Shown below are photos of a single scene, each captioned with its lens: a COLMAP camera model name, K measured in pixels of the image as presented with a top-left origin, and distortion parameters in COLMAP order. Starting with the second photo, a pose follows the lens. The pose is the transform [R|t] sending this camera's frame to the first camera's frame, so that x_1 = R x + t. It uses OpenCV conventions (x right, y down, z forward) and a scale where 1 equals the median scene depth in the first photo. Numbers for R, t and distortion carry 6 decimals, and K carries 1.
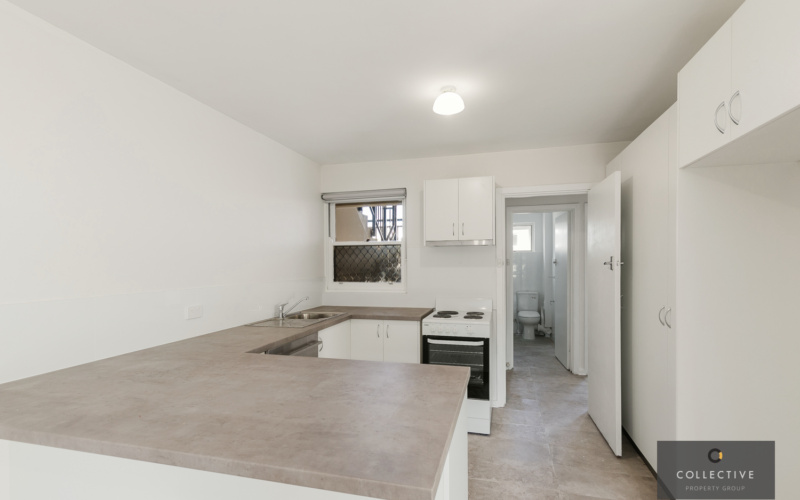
lens RADIAL K [[367.3, 0, 404.0], [0, 367.3, 265.0], [0, 0, 1]] dist [0.012680, 0.000048]
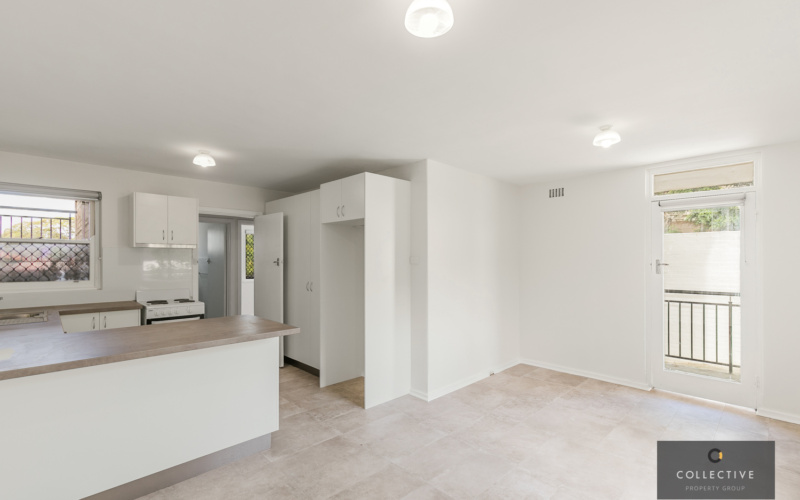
lens RADIAL K [[367.3, 0, 410.4], [0, 367.3, 259.8], [0, 0, 1]] dist [0.012680, 0.000048]
pose [[0.490363, 0.006184, 0.871496, -0.491811], [0.004925, 0.999939, -0.009866, 0.003937], [-0.871504, 0.009130, 0.490303, -0.320285]]
